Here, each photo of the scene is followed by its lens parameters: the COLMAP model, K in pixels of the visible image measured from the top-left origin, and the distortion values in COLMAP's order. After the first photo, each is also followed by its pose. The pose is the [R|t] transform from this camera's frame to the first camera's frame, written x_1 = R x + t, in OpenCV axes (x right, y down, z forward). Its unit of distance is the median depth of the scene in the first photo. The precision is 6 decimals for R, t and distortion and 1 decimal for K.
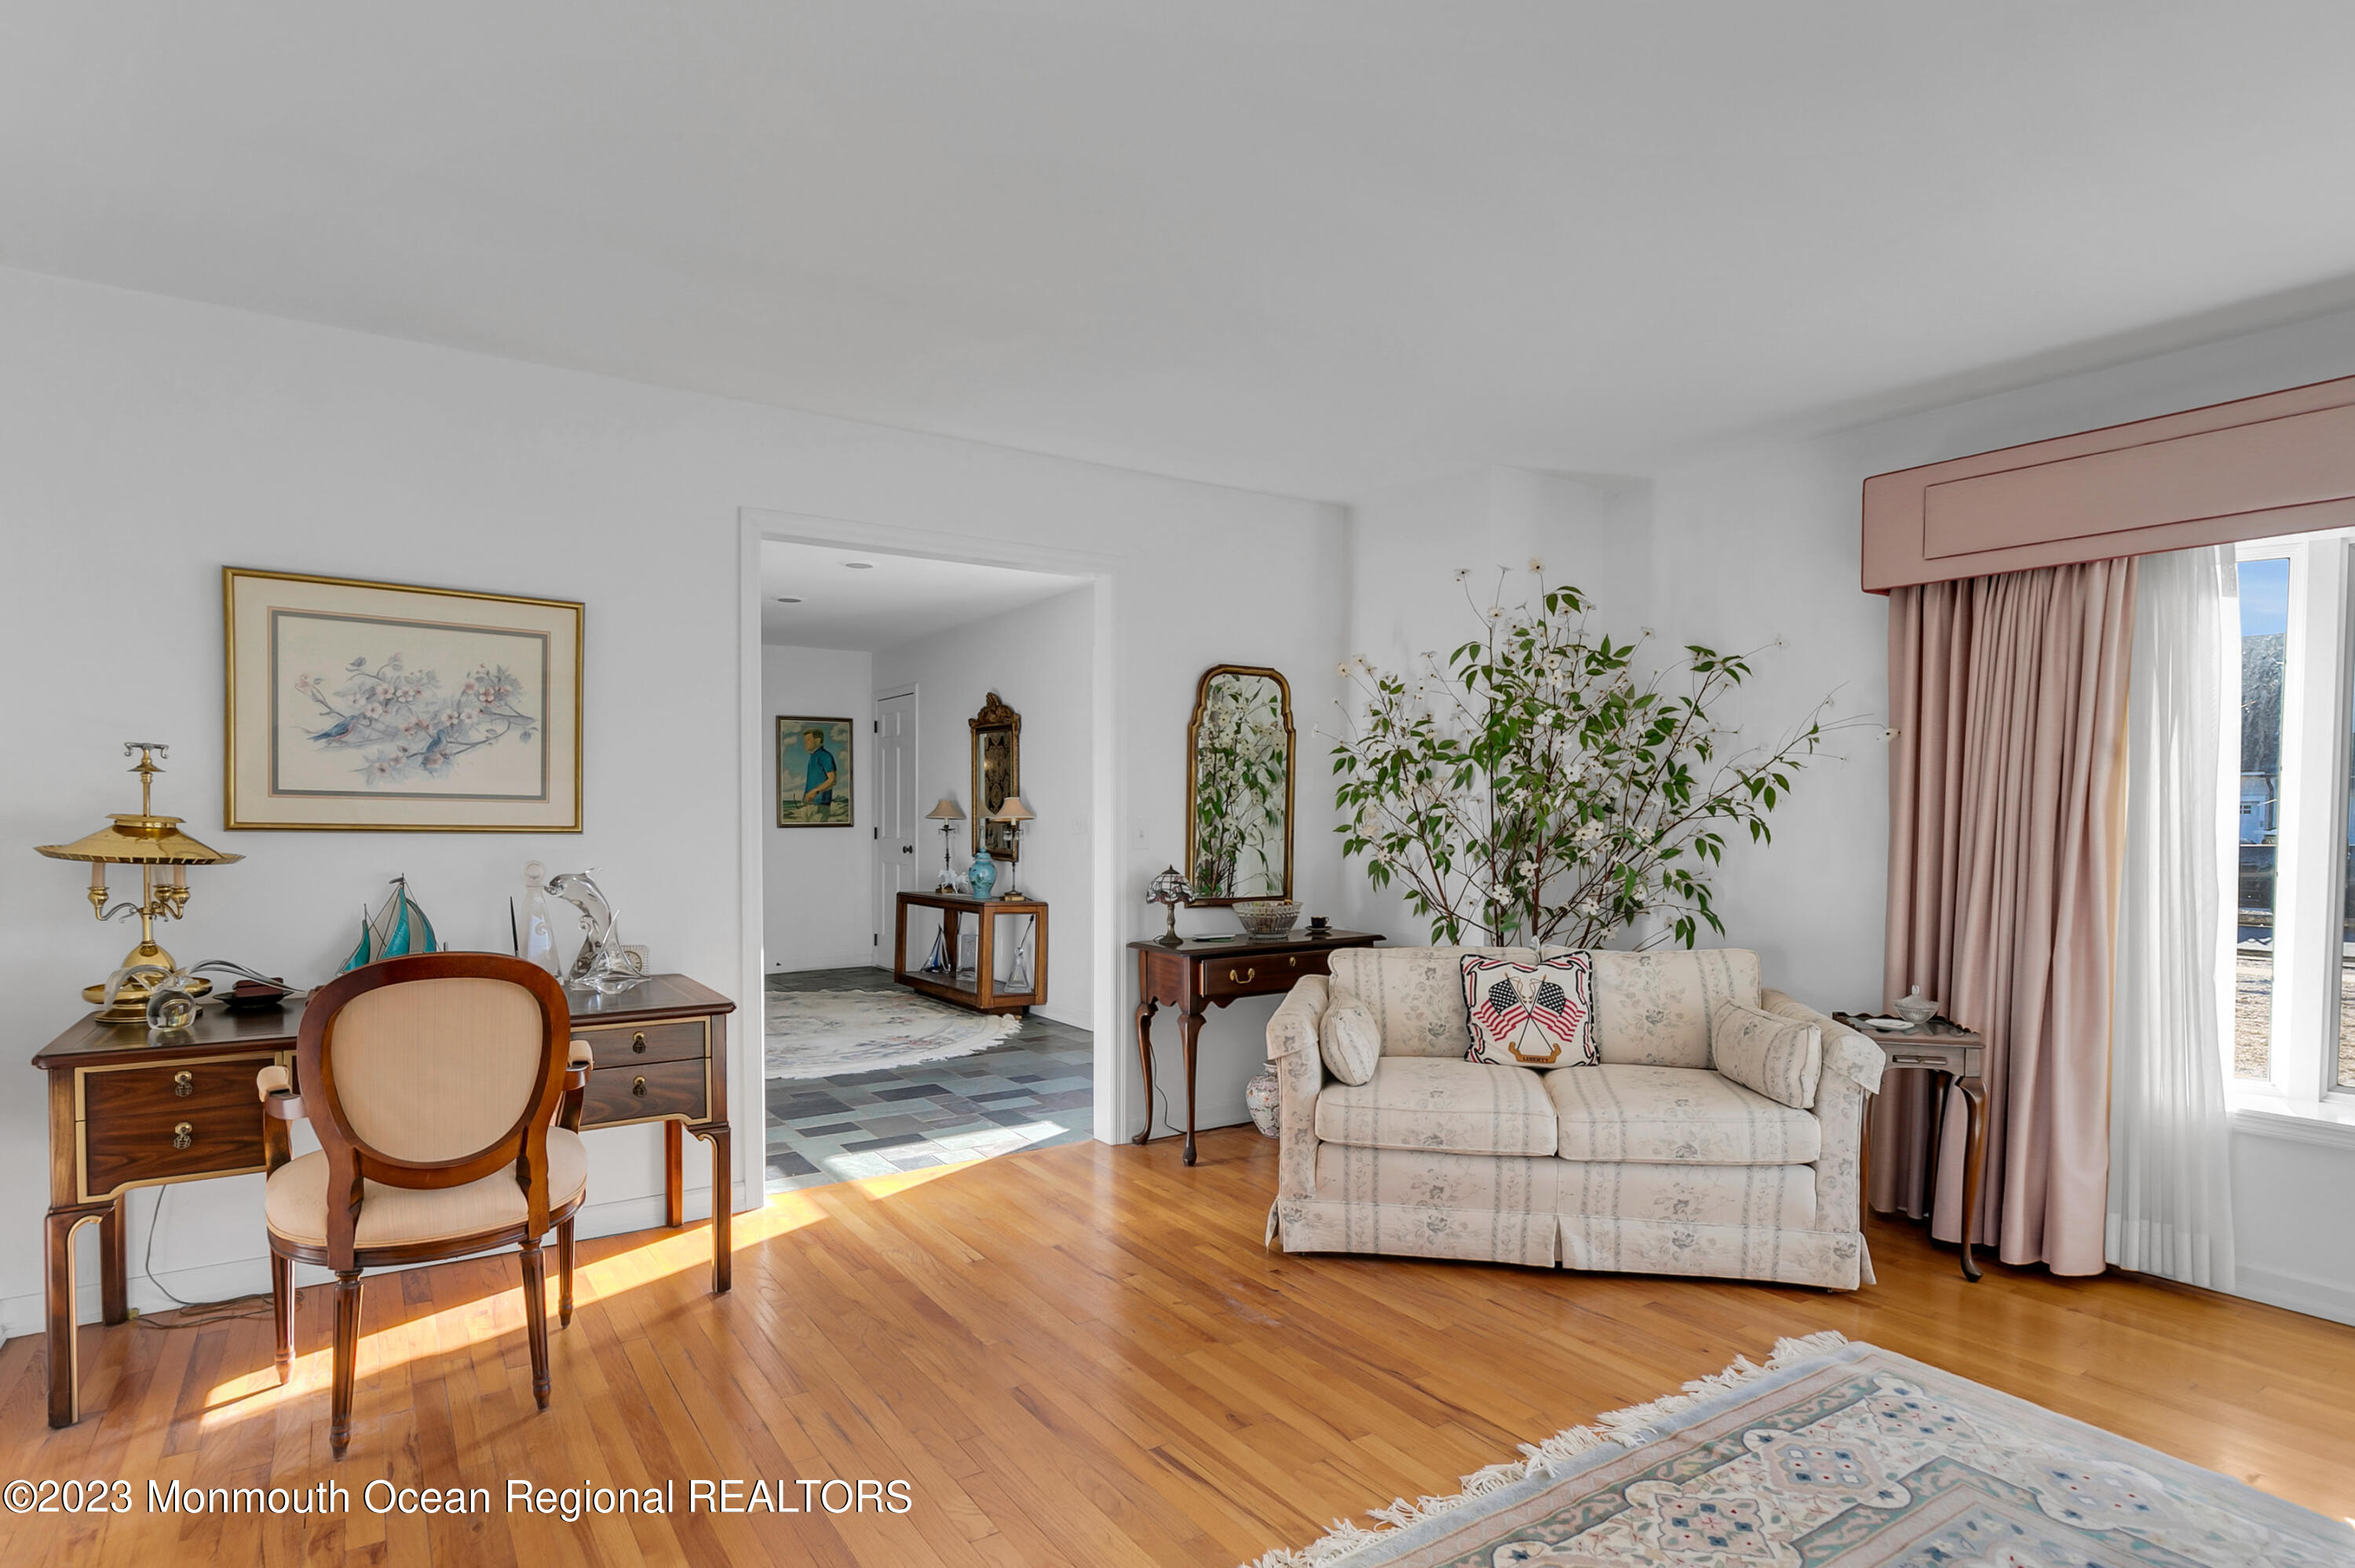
lens RADIAL K [[1229.5, 0, 1175.9], [0, 1229.5, 870.5], [0, 0, 1]] dist [0.000222, 0.000161]
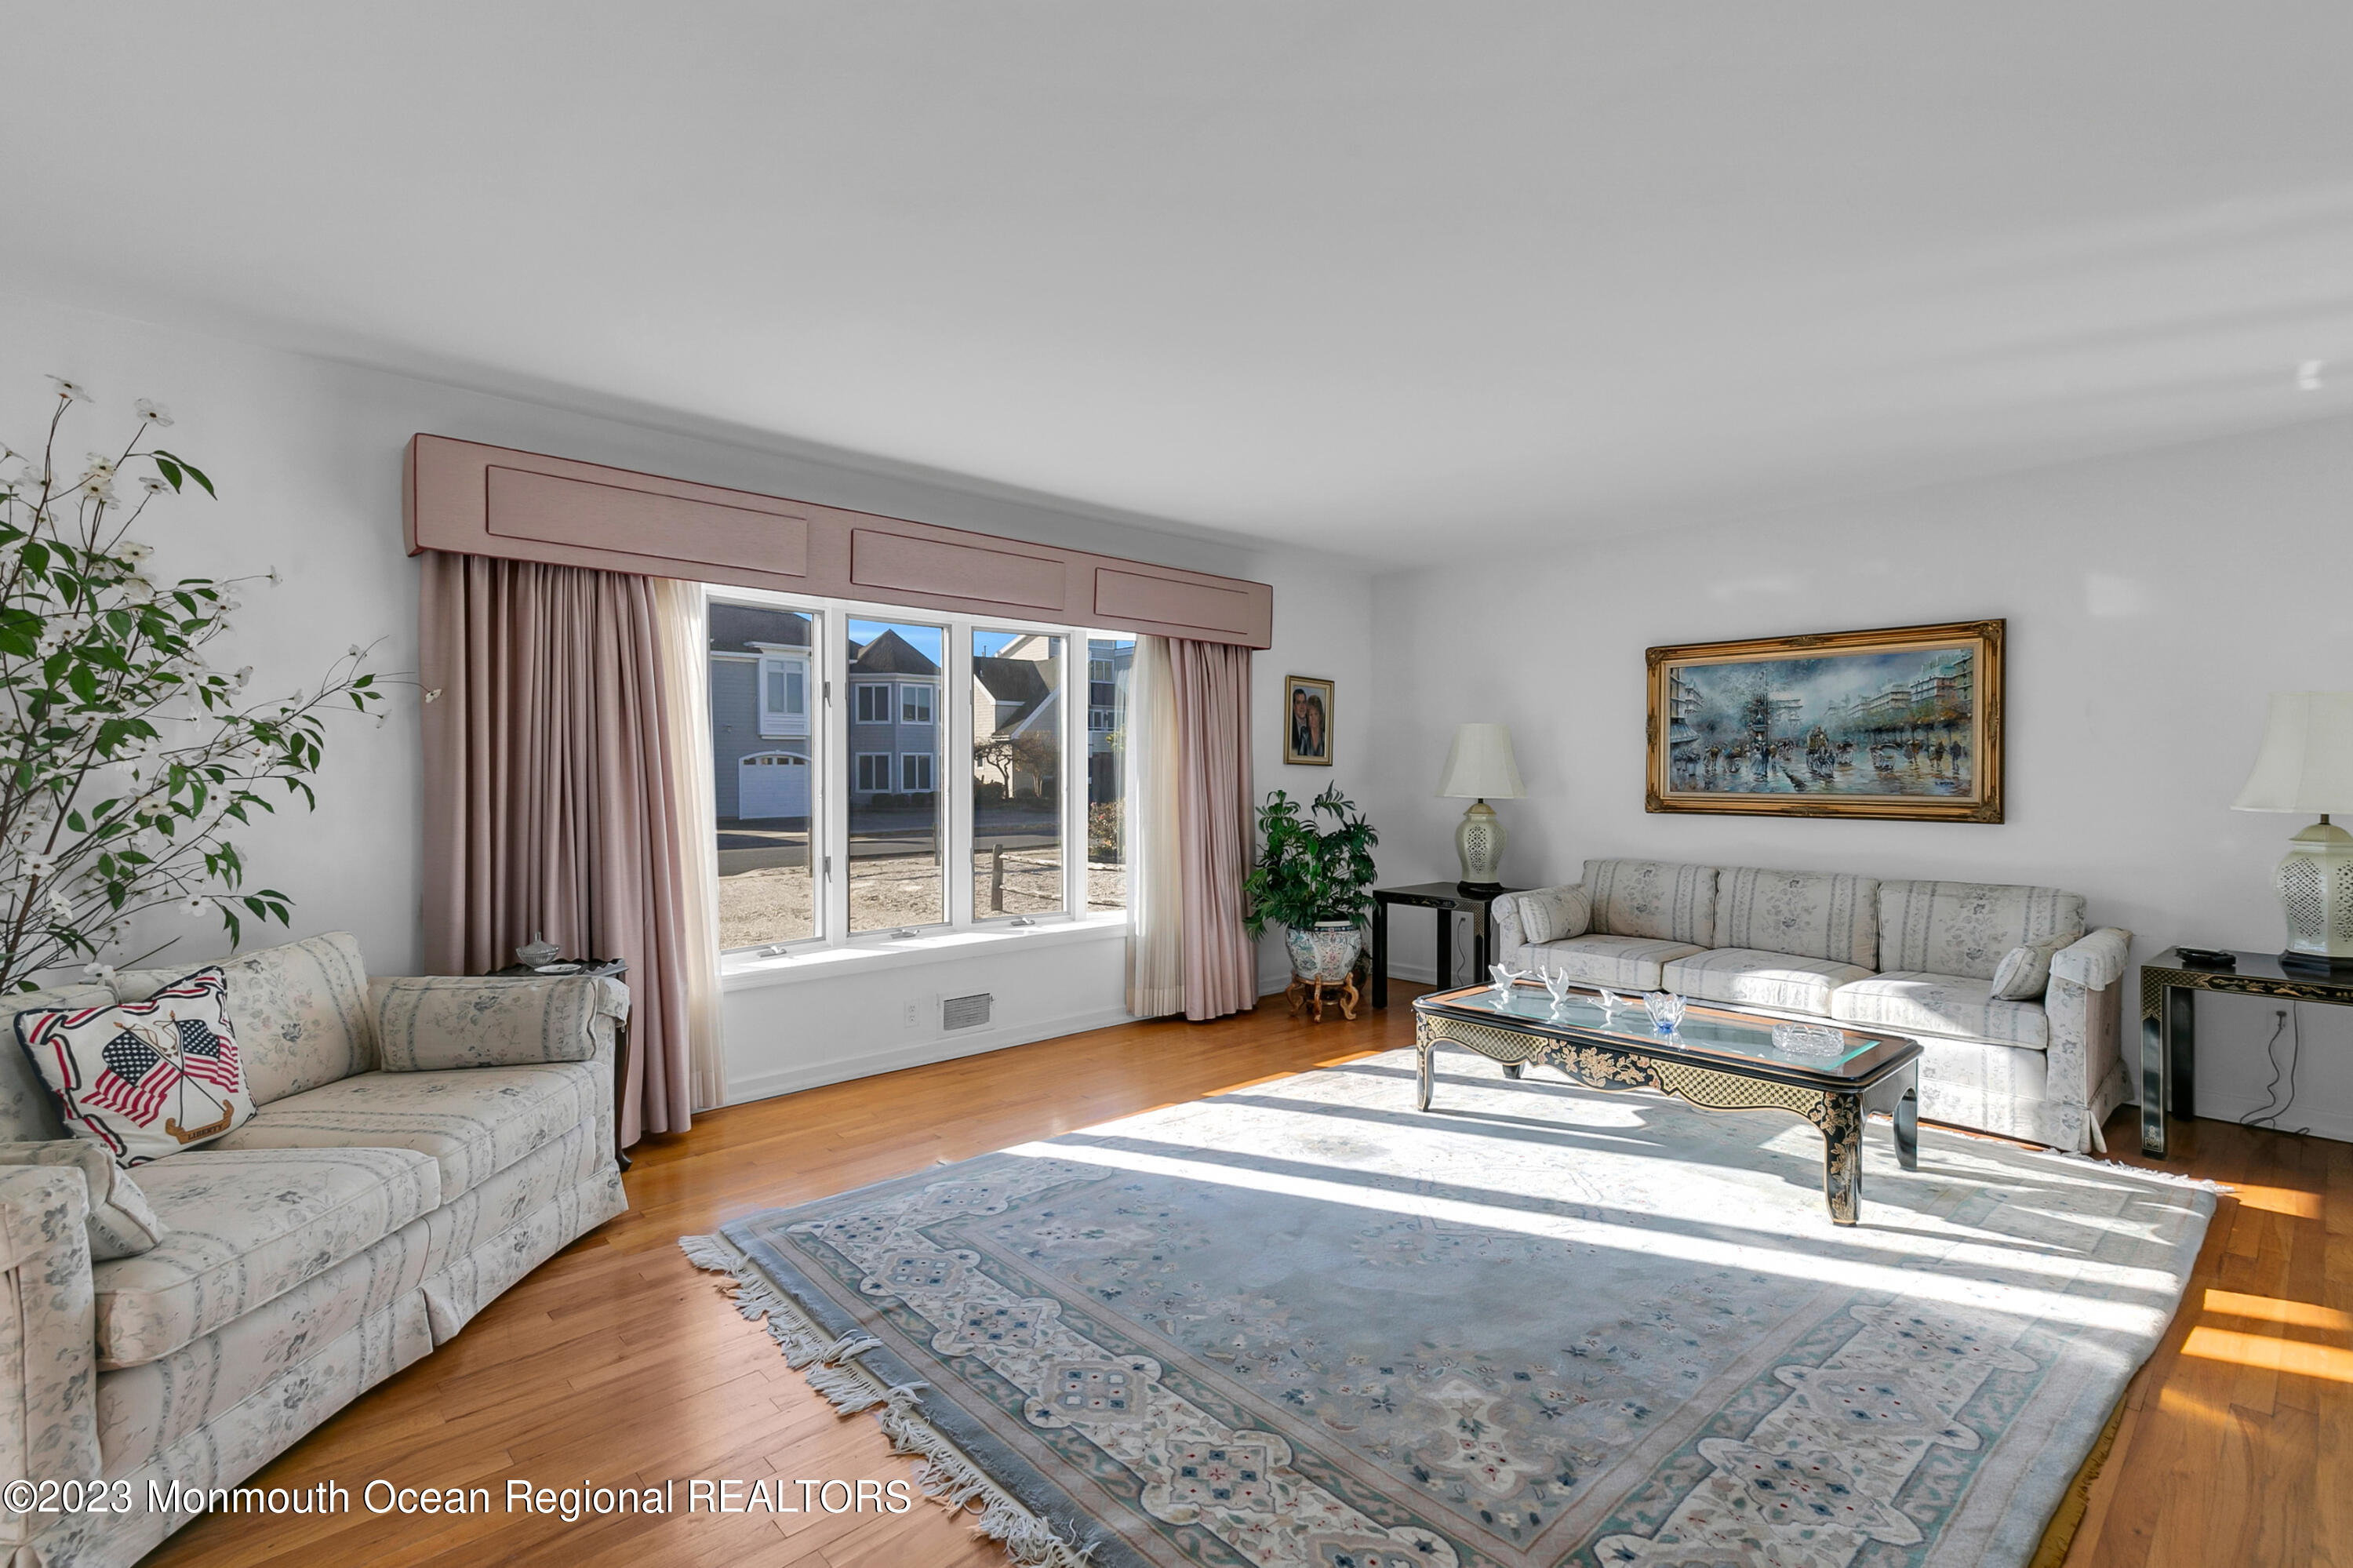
lens RADIAL K [[1078.5, 0, 1207.2], [0, 1078.5, 780.8], [0, 0, 1]] dist [0.004069, 0.000251]
pose [[-0.170365, -0.010307, 0.985327, -0.401126], [0.052994, 0.998402, 0.019607, -0.025248], [-0.983955, 0.055557, -0.169547, 0.537547]]
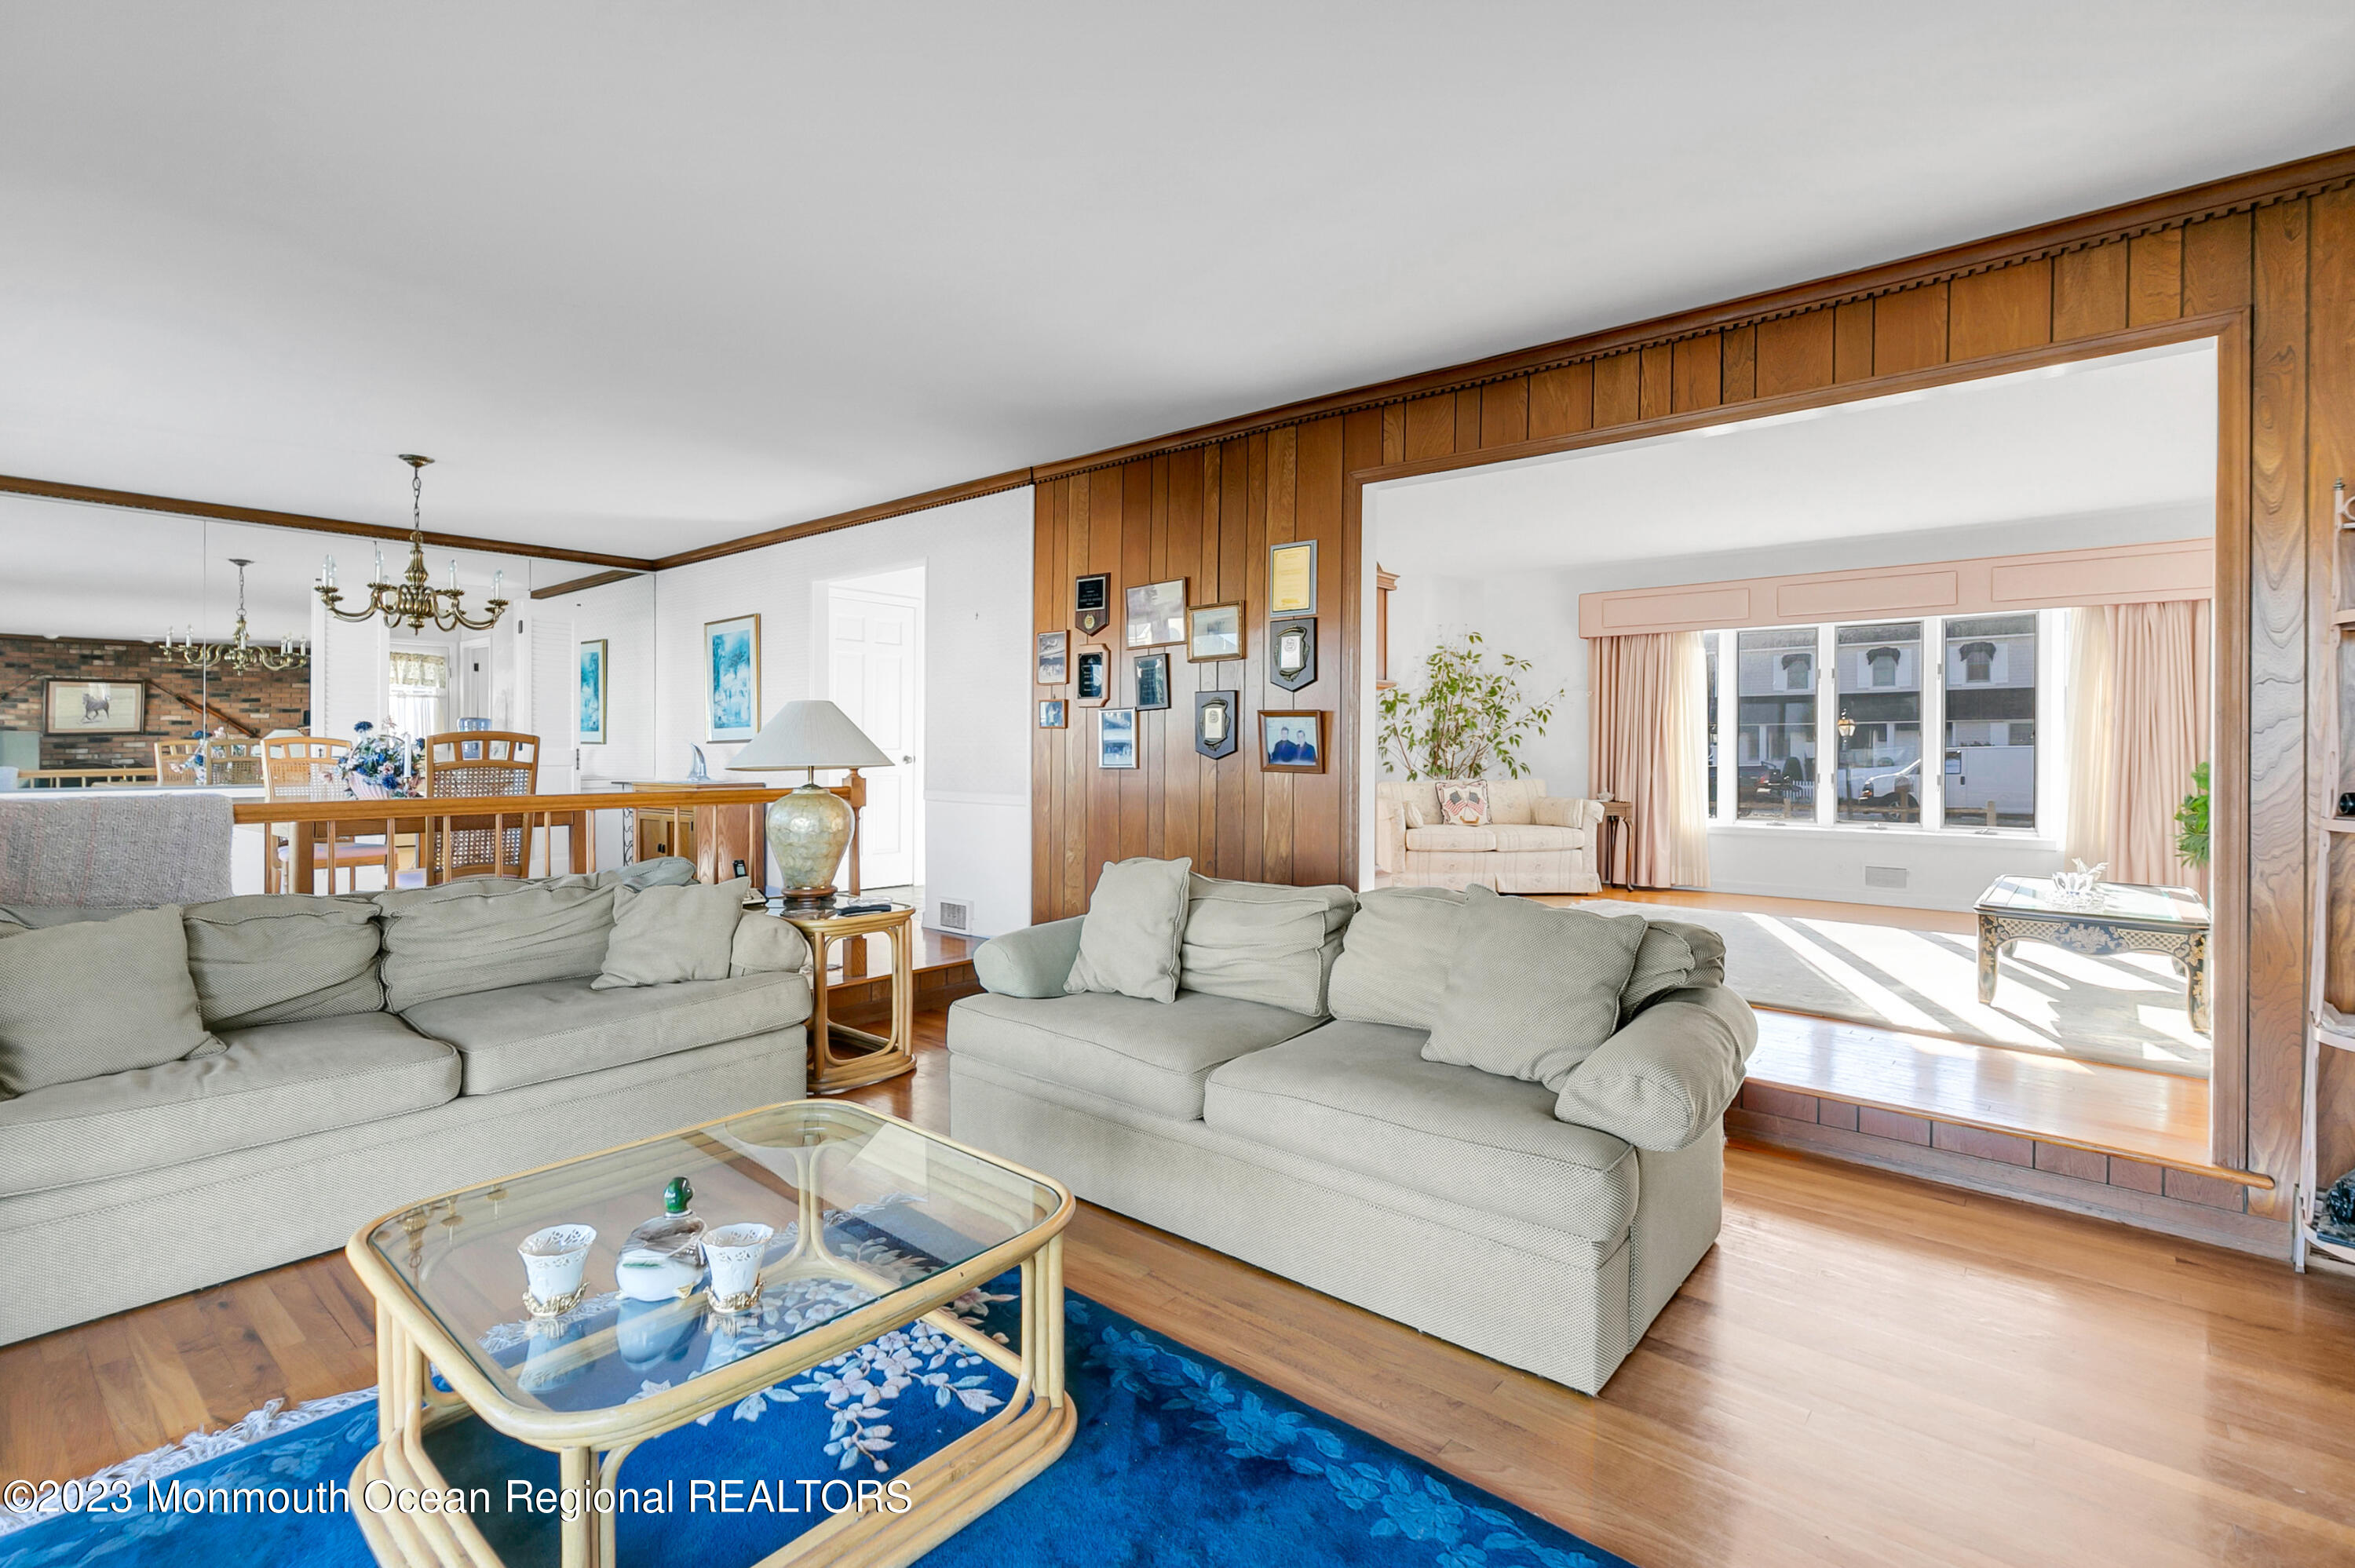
lens RADIAL K [[1079.3, 0, 1160.5], [0, 1079.3, 763.7], [0, 0, 1]] dist [0.004069, 0.000251]
pose [[0.964828, -0.001238, 0.262879, -0.878595], [0.011872, 0.999174, -0.038868, 0.113298], [-0.262614, 0.040622, 0.964046, -0.934131]]
